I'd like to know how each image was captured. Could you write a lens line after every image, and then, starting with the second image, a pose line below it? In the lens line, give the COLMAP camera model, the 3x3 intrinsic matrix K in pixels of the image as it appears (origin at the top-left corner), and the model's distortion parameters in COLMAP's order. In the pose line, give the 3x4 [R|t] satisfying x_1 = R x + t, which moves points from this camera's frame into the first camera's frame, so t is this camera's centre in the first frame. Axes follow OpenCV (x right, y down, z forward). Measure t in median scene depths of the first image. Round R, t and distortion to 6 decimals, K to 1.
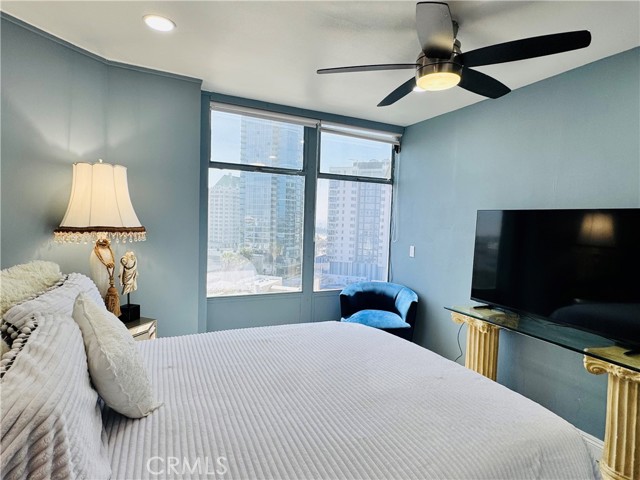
lens RADIAL K [[354.1, 0, 320.7], [0, 354.1, 243.7], [0, 0, 1]] dist [-0.009191, 0.006155]
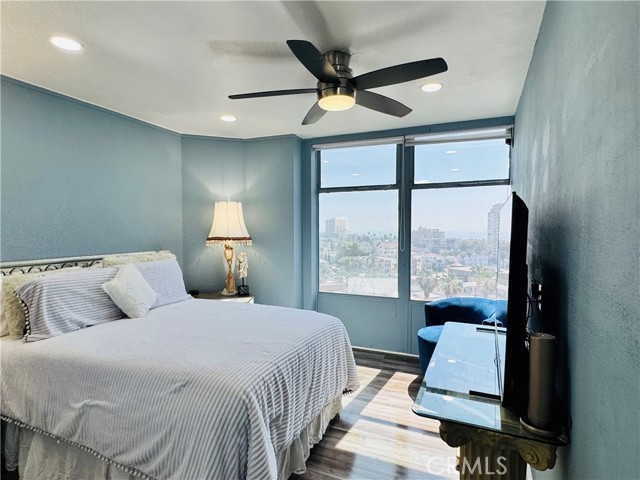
lens RADIAL K [[354.1, 0, 314.8], [0, 354.1, 238.2], [0, 0, 1]] dist [-0.009191, 0.006155]
pose [[0.649187, -0.015337, -0.760474, 0.618589], [-0.032783, 0.998303, -0.048119, 0.017157], [0.759922, 0.056169, 0.647583, 0.124596]]
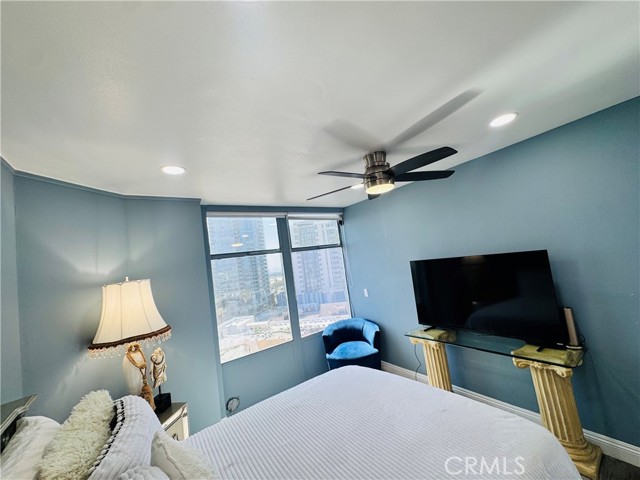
lens RADIAL K [[255.0, 0, 321.0], [0, 255.0, 241.5], [0, 0, 1]] dist [-0.004504, 0.001341]
pose [[0.971048, -0.148564, 0.187066, -0.077740], [0.174826, 0.975616, -0.132698, -0.078939], [-0.162791, 0.161560, 0.973343, 0.016916]]
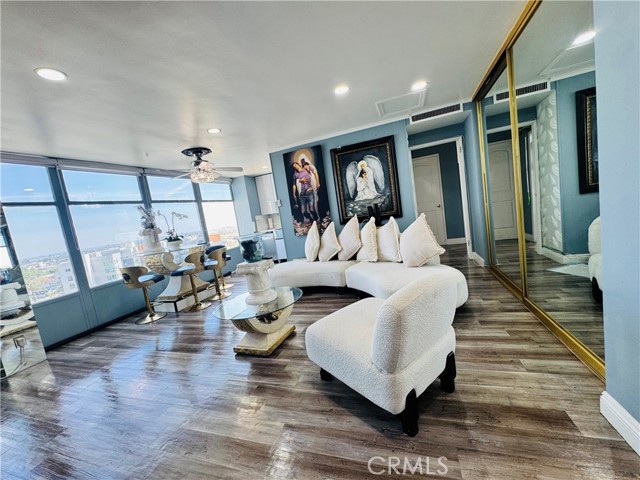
lens RADIAL K [[255.0, 0, 321.4], [0, 255.0, 241.3], [0, 0, 1]] dist [-0.004504, 0.001341]
pose [[0.676836, -0.214766, 0.704109, -0.403853], [0.207534, 0.973367, 0.097399, 0.063257], [-0.706274, 0.080204, 0.703381, -0.572963]]
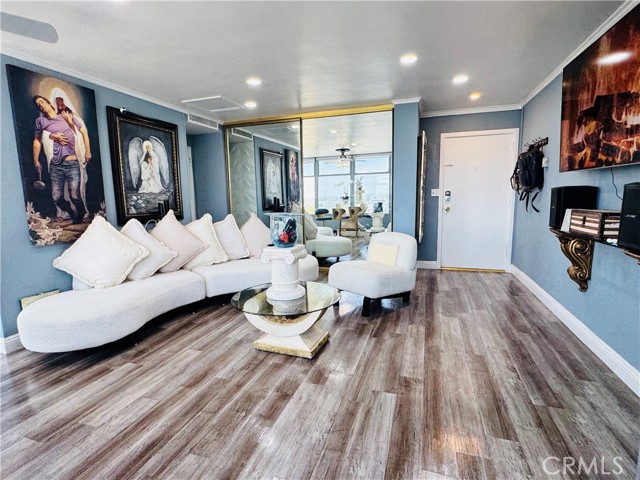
lens RADIAL K [[329.3, 0, 318.8], [0, 329.3, 241.9], [0, 0, 1]] dist [-0.004518, 0.001343]
pose [[-0.733620, -0.110073, 0.670586, -0.638571], [0.034977, 0.979370, 0.199023, -0.023558], [-0.678659, 0.169462, -0.714636, 0.795028]]
